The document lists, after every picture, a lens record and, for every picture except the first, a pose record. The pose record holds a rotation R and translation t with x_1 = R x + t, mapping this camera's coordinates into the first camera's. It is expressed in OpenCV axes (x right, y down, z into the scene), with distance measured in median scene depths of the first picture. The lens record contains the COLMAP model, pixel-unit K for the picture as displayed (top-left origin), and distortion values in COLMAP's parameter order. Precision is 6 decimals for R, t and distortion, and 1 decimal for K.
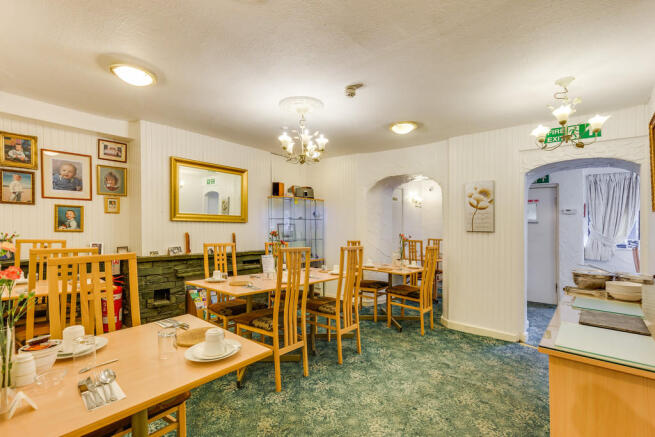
lens RADIAL K [[303.1, 0, 326.8], [0, 303.1, 209.5], [0, 0, 1]] dist [0.003586, 0.000322]
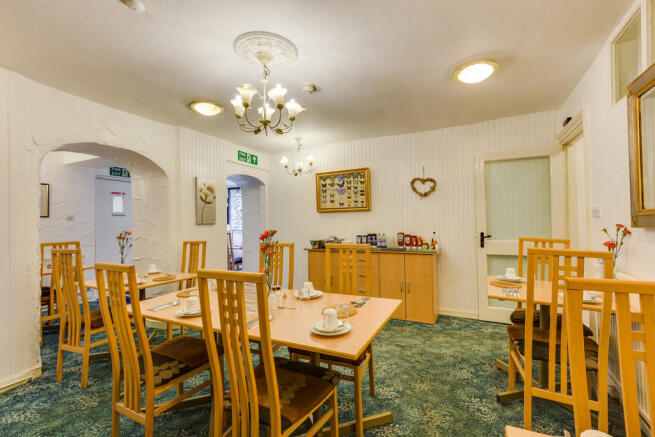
lens RADIAL K [[295.6, 0, 324.1], [0, 295.6, 217.6], [0, 0, 1]] dist [0.002327, 0.000111]
pose [[-0.237342, -0.007419, 0.971398, -0.663437], [-0.047271, 0.998874, -0.003921, 0.035399], [-0.970275, -0.046850, -0.237426, 0.906982]]
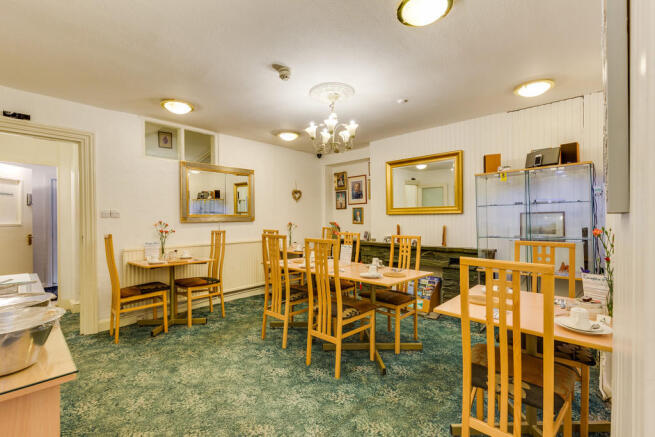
lens RADIAL K [[295.6, 0, 324.1], [0, 295.6, 217.6], [0, 0, 1]] dist [0.002327, 0.000111]
pose [[-0.047440, -0.023876, -0.998589, 0.757938], [0.062082, 0.997711, -0.026804, 0.070321], [0.996943, -0.063266, -0.045849, 0.889618]]
